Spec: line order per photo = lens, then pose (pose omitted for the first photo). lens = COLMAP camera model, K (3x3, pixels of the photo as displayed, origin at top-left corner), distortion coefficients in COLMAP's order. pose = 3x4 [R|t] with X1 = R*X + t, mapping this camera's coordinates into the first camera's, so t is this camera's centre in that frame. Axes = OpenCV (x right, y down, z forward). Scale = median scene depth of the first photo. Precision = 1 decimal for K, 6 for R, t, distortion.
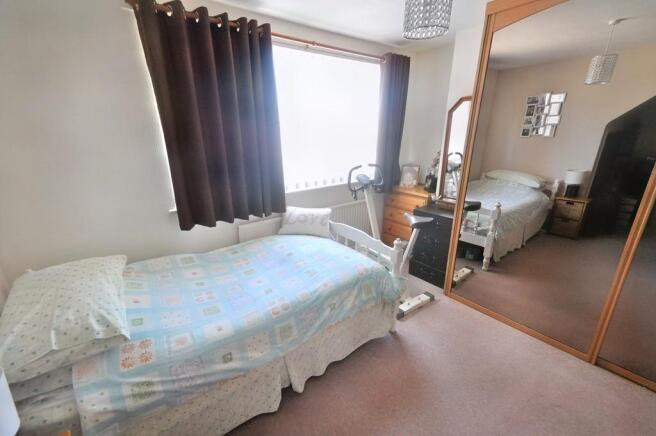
lens RADIAL K [[274.5, 0, 328.6], [0, 274.5, 219.2], [0, 0, 1]] dist [0.004669, -0.000263]
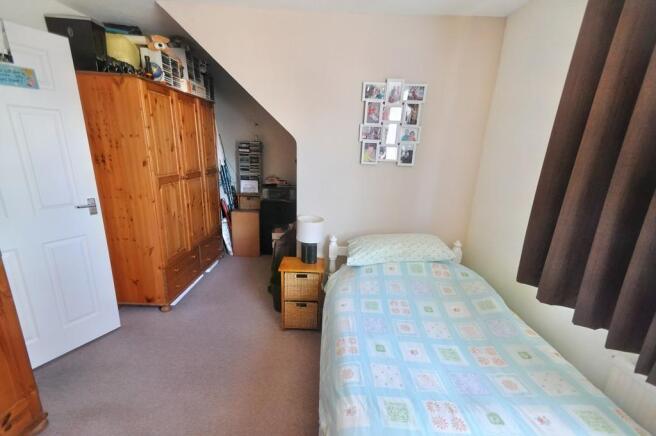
lens RADIAL K [[274.5, 0, 327.3], [0, 274.5, 219.4], [0, 0, 1]] dist [0.004669, -0.000263]
pose [[-0.632903, 0.173558, -0.754527, 0.337275], [-0.272616, 0.862182, 0.426994, -0.286016], [0.724648, 0.475942, -0.498362, 0.994267]]
